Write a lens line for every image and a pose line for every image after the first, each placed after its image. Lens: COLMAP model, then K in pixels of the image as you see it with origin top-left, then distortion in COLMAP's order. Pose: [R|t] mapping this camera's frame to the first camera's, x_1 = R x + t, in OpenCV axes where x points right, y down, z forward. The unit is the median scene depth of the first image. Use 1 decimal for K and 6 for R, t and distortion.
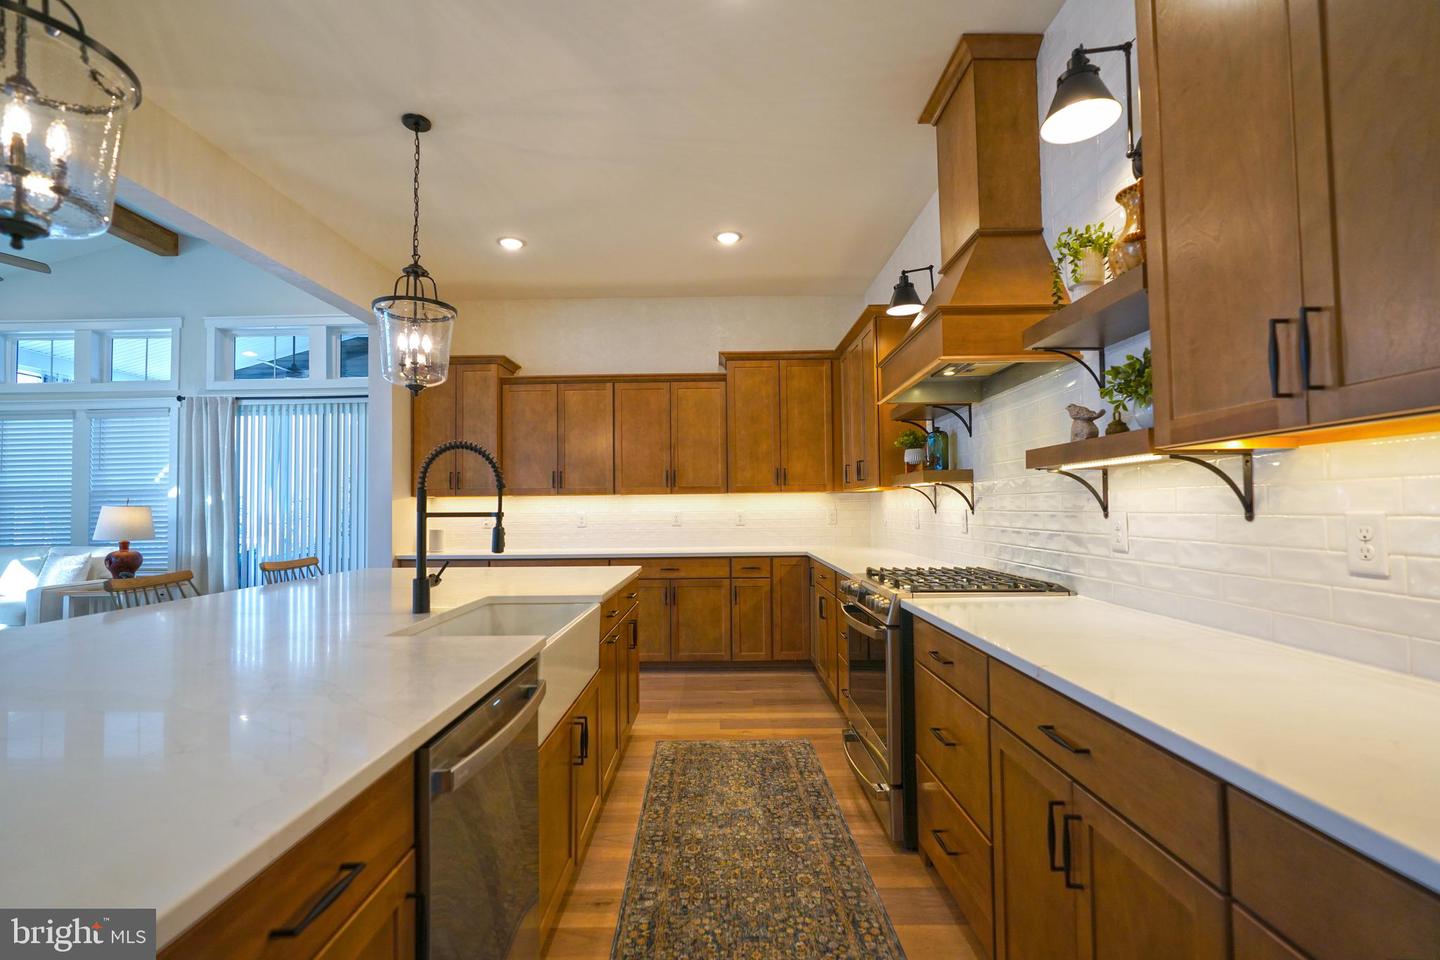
lens RADIAL K [[644.9, 0, 714.5], [0, 644.9, 482.6], [0, 0, 1]] dist [-0.014168, 0.006434]
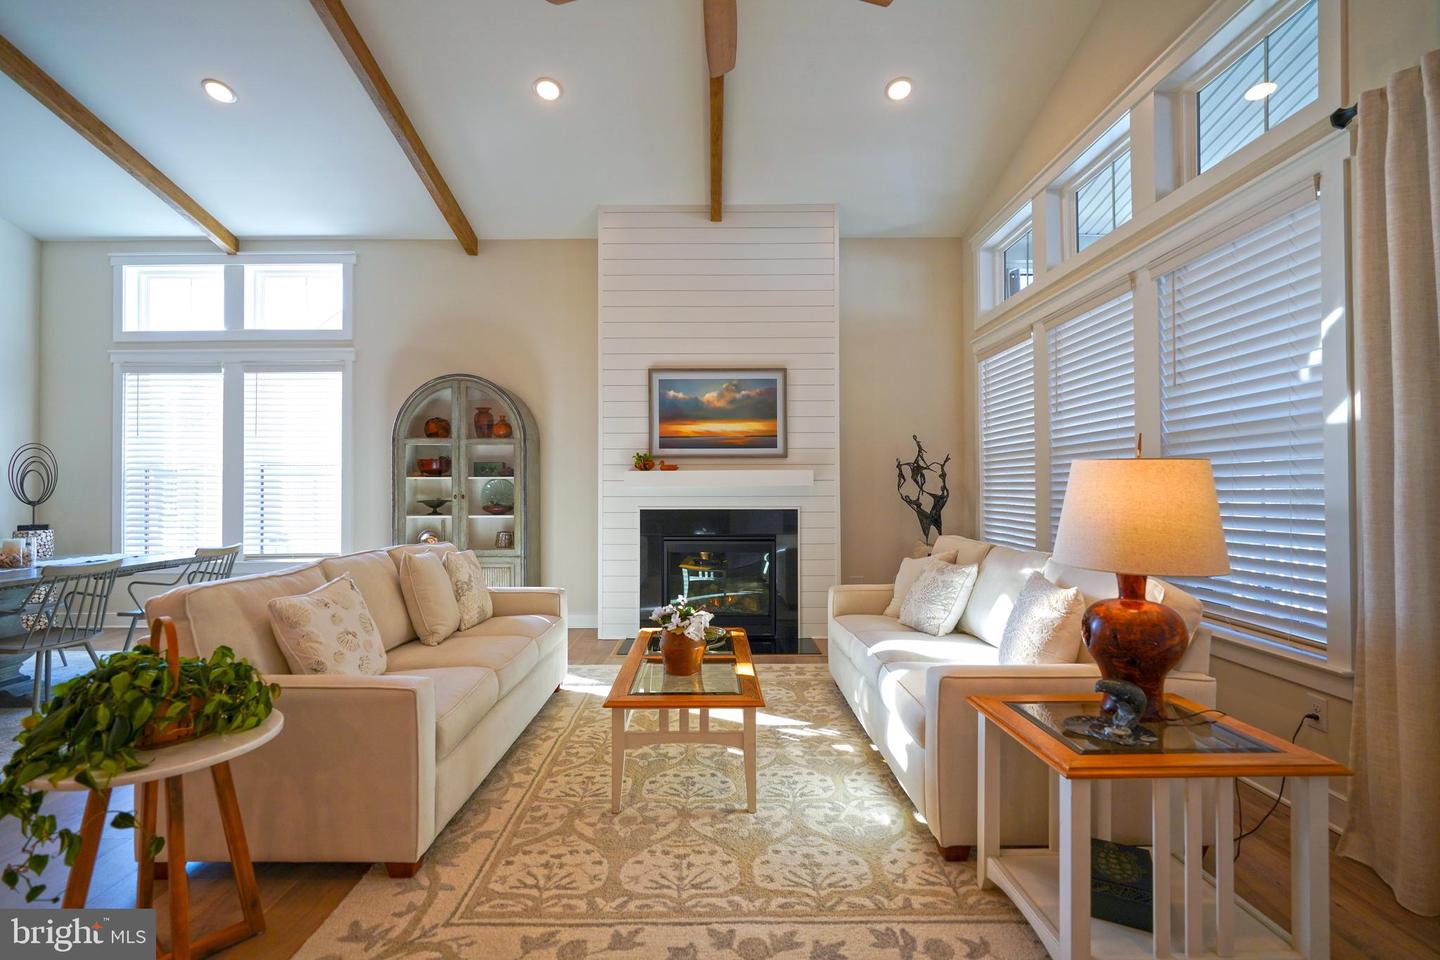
lens RADIAL K [[644.9, 0, 713.3], [0, 644.9, 481.5], [0, 0, 1]] dist [-0.014168, 0.006434]
pose [[0.009395, 0.004246, -0.999947, -0.697596], [0.041924, 0.999110, 0.004637, 0.043079], [0.999077, -0.041965, 0.009209, 0.909465]]
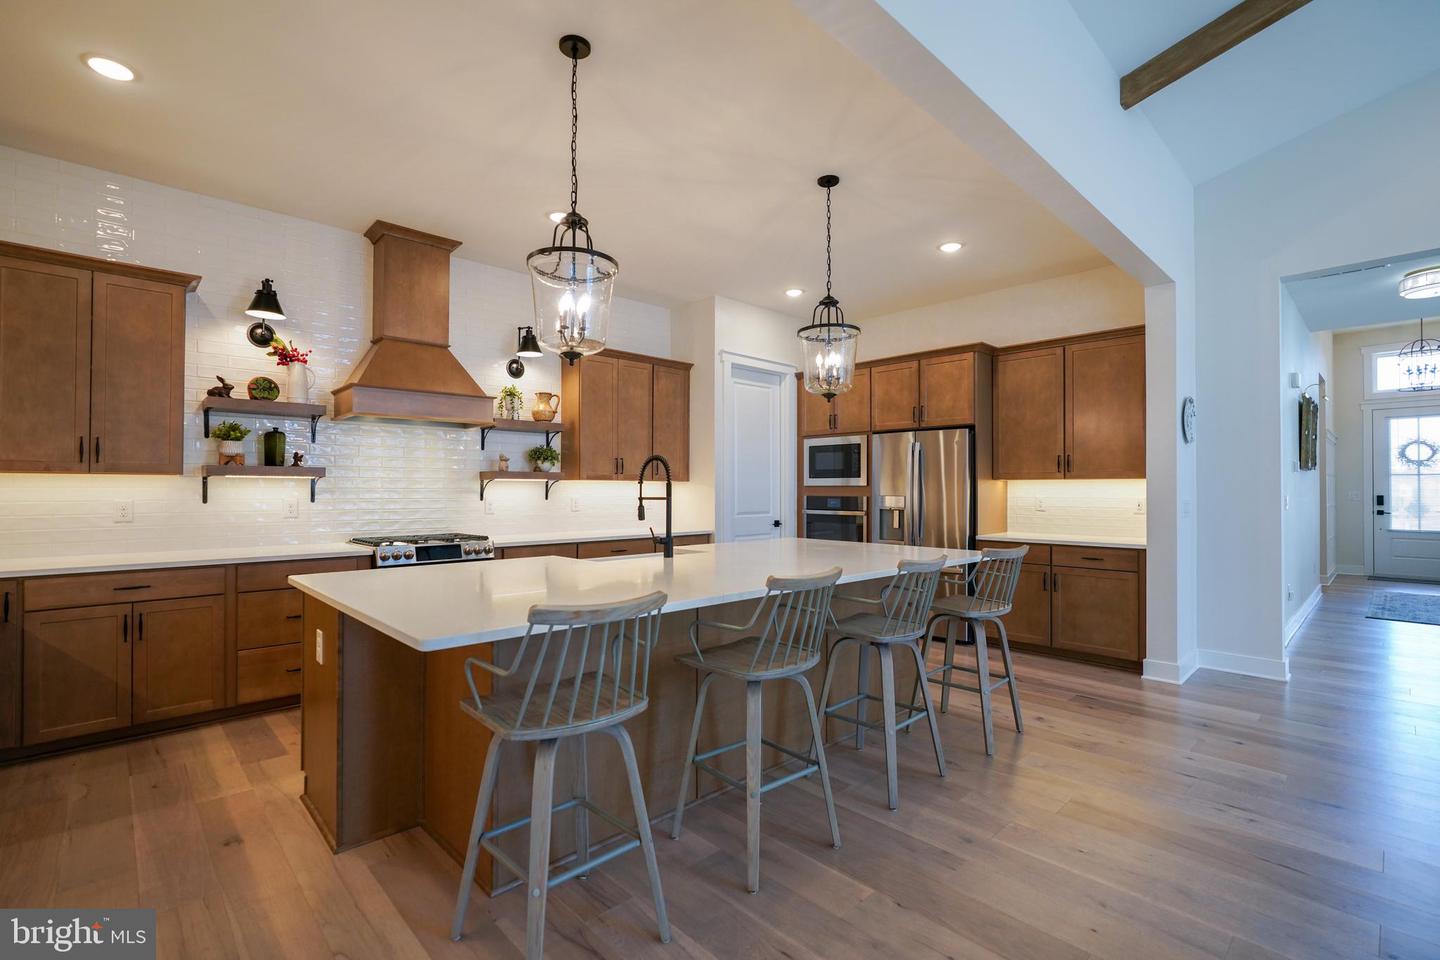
lens RADIAL K [[644.9, 0, 711.9], [0, 644.9, 482.5], [0, 0, 1]] dist [-0.014168, 0.006434]
pose [[-0.690506, 0.020068, 0.723049, -0.713031], [-0.020583, 0.998665, -0.047374, 0.035191], [-0.723034, -0.047595, -0.689171, 0.849564]]
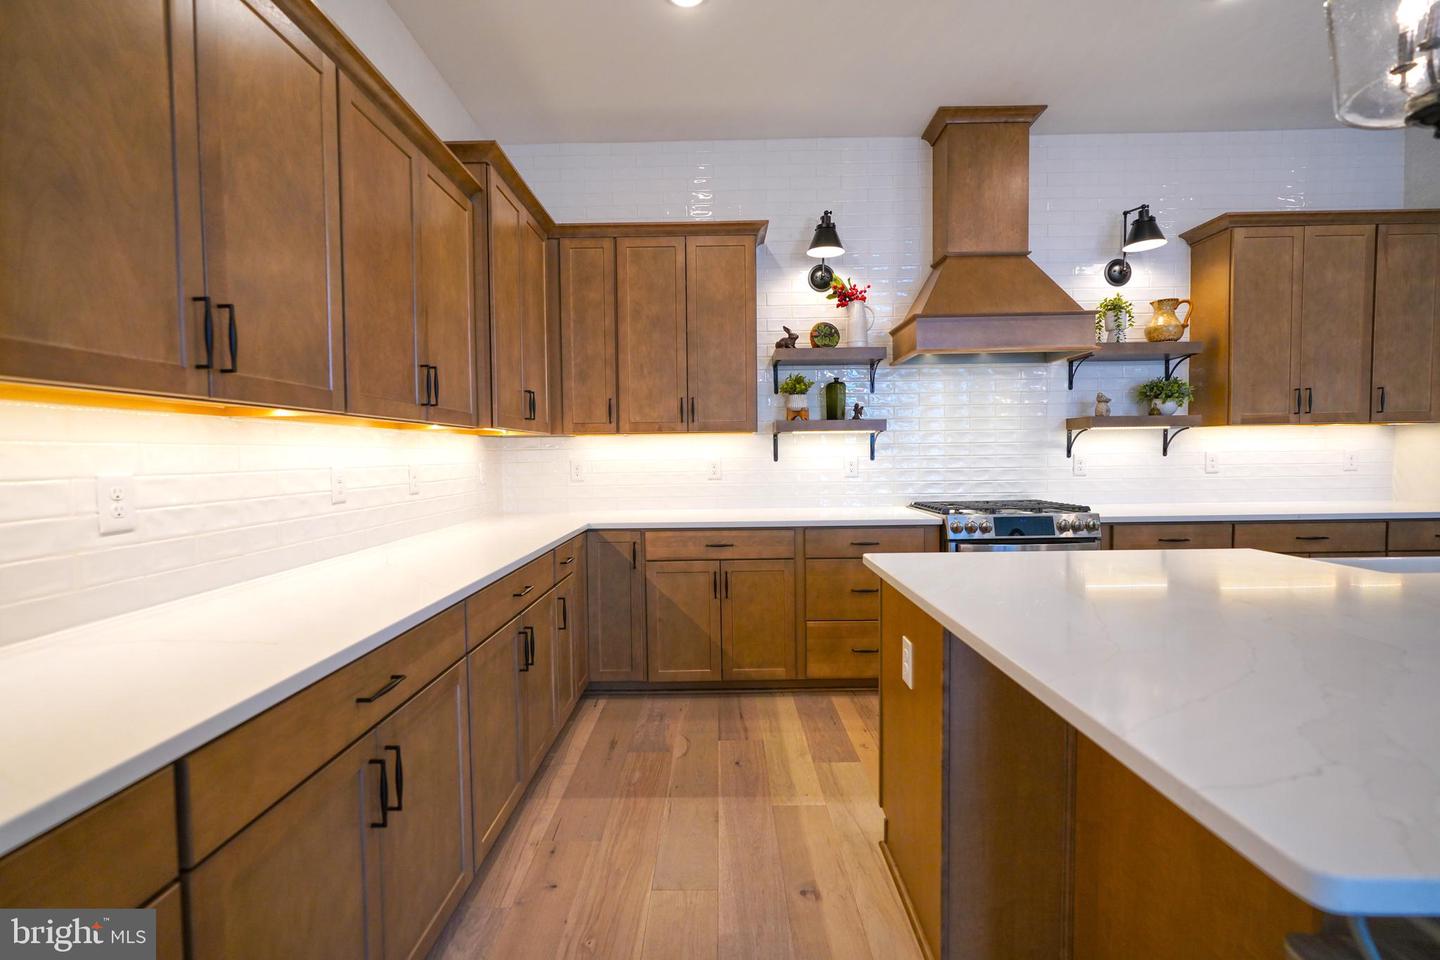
lens RADIAL K [[644.9, 0, 714.0], [0, 644.9, 480.2], [0, 0, 1]] dist [-0.014168, 0.006434]
pose [[0.004173, -0.029142, 0.999567, -0.493519], [-0.025335, 0.999251, 0.029239, 0.038138], [-0.999670, -0.025446, 0.003432, 0.827784]]
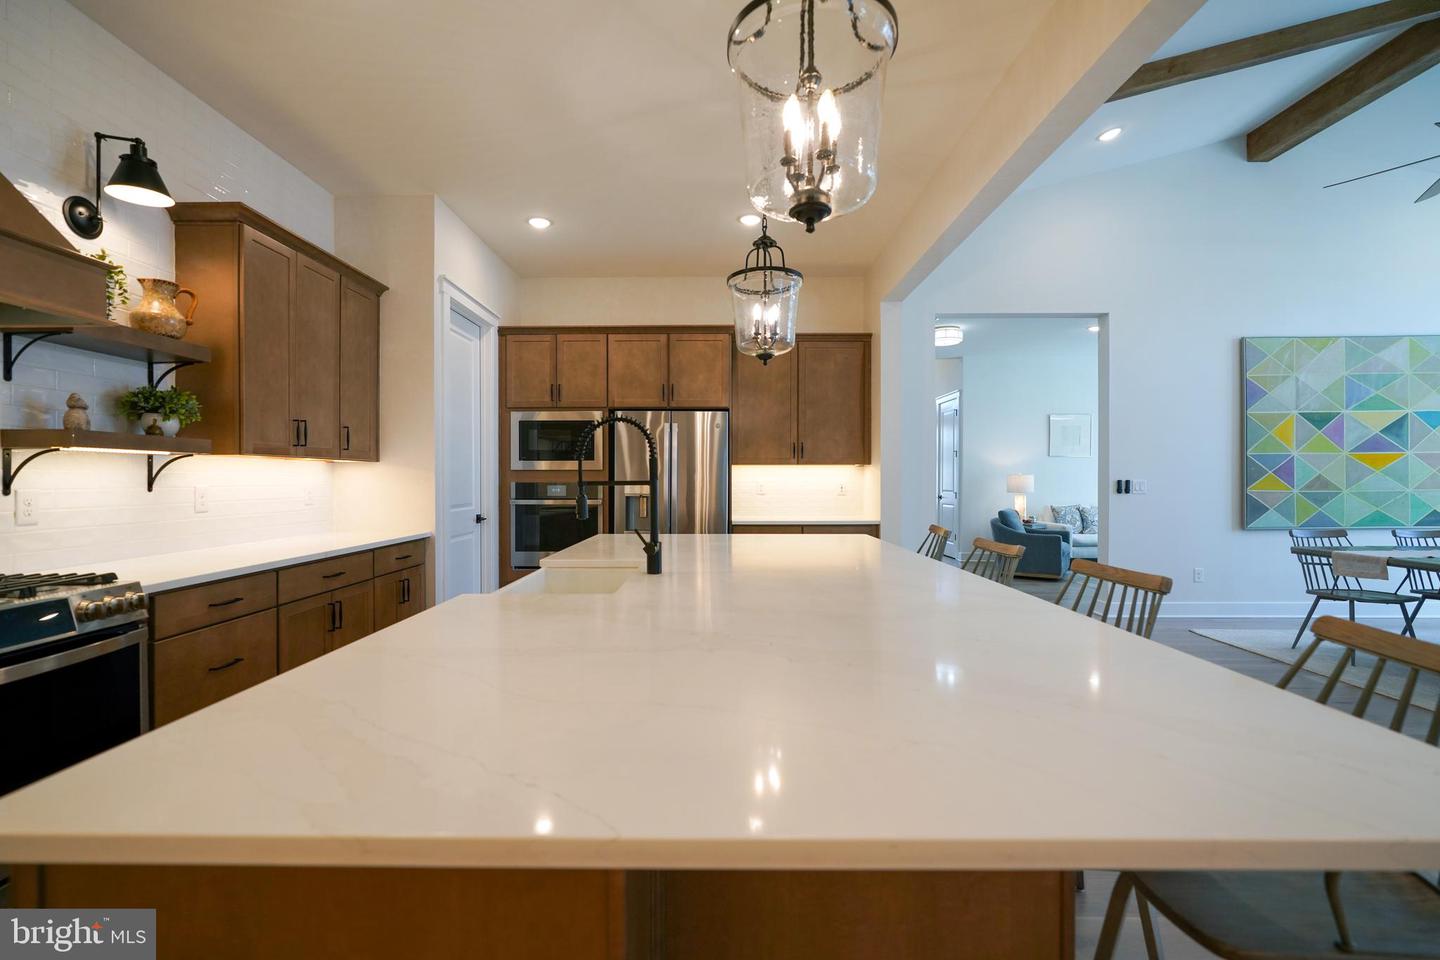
lens RADIAL K [[644.9, 0, 711.0], [0, 644.9, 482.0], [0, 0, 1]] dist [-0.014168, 0.006434]
pose [[-0.999871, 0.014625, 0.006565, -0.229626], [0.014392, 0.999308, -0.034289, 0.036047], [-0.007062, -0.034191, -0.999390, 0.852682]]
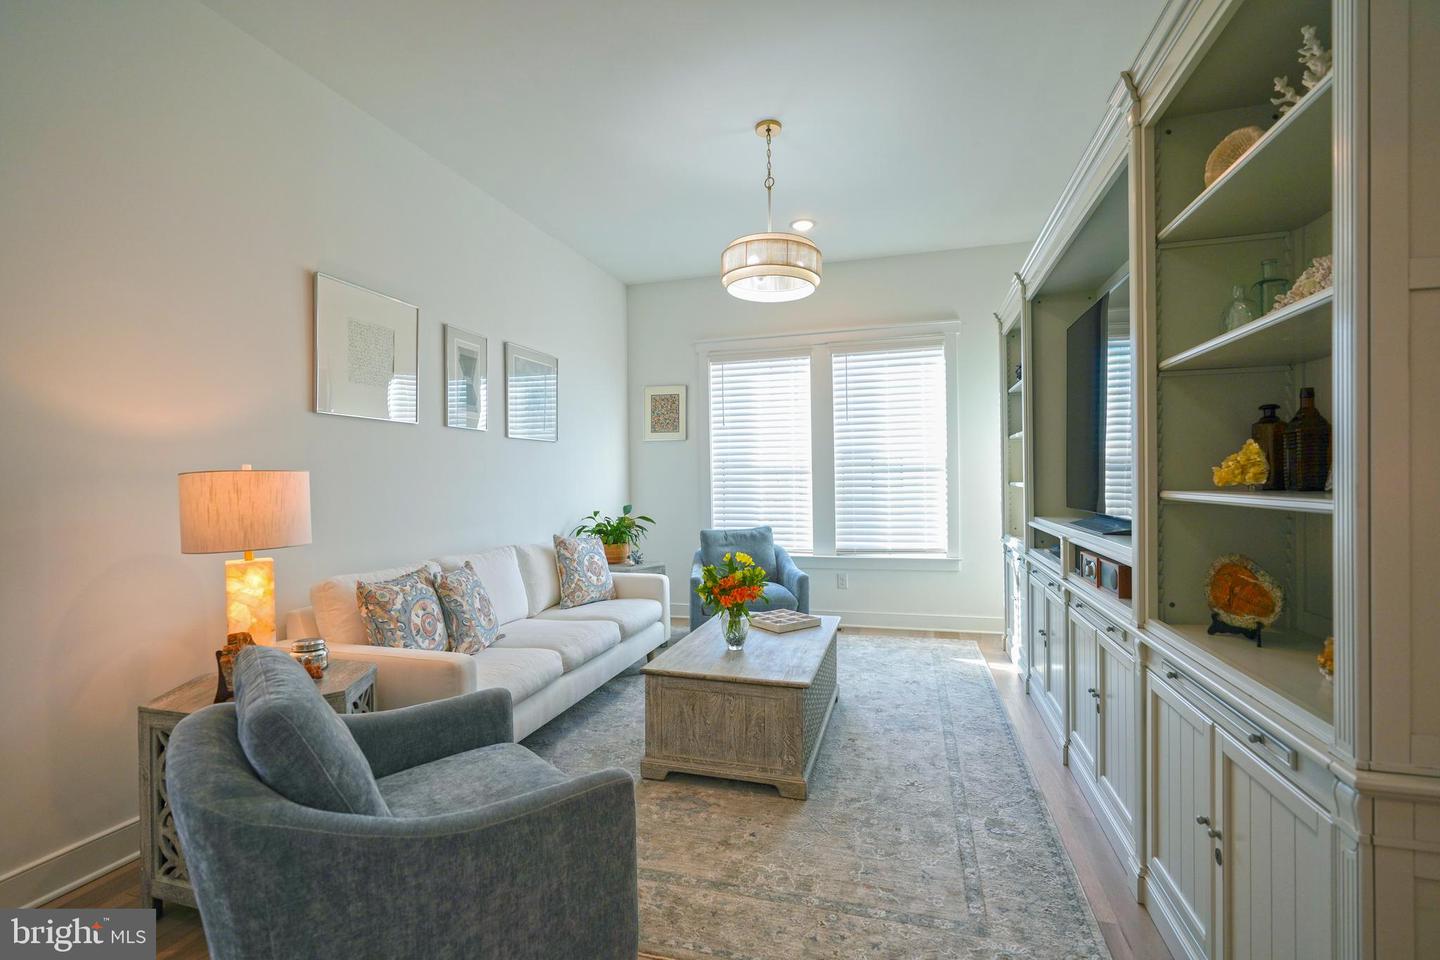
lens RADIAL K [[644.9, 0, 709.2], [0, 644.9, 483.5], [0, 0, 1]] dist [-0.014168, 0.006434]
pose [[-0.283671, 0.022455, -0.958659, -0.765395], [0.056985, 0.998354, 0.006522, -0.011395], [0.957227, -0.052779, -0.284484, -0.538777]]
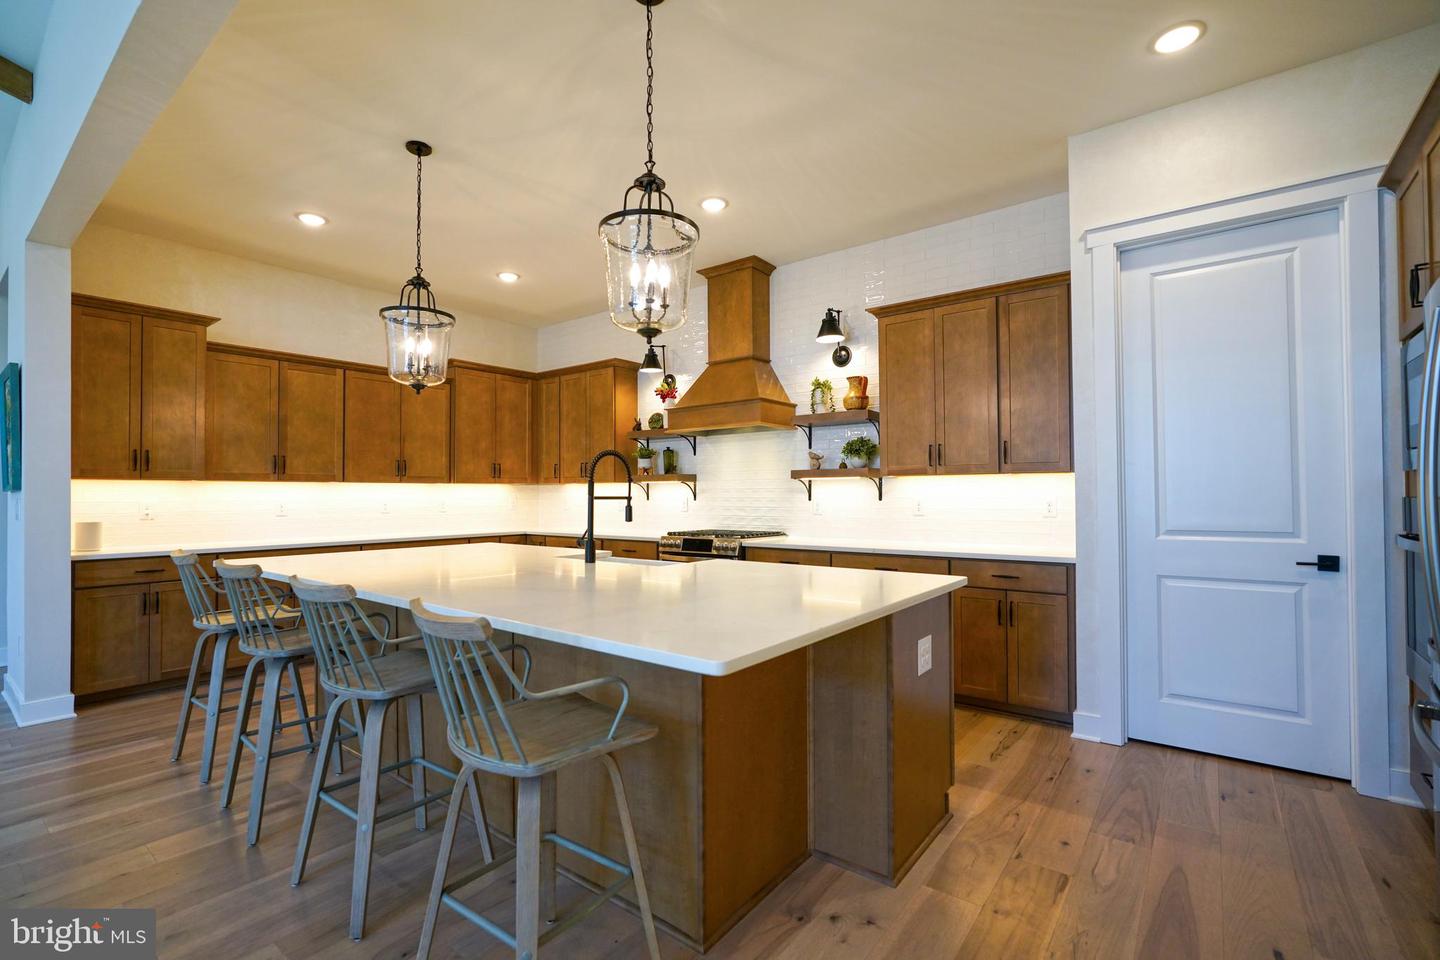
lens RADIAL K [[644.9, 0, 715.8], [0, 644.9, 483.6], [0, 0, 1]] dist [-0.014168, 0.006434]
pose [[0.607100, 0.022770, 0.794299, -0.606802], [-0.033534, 0.999433, -0.003020, 0.004862], [-0.793918, -0.024803, 0.607519, -0.060593]]
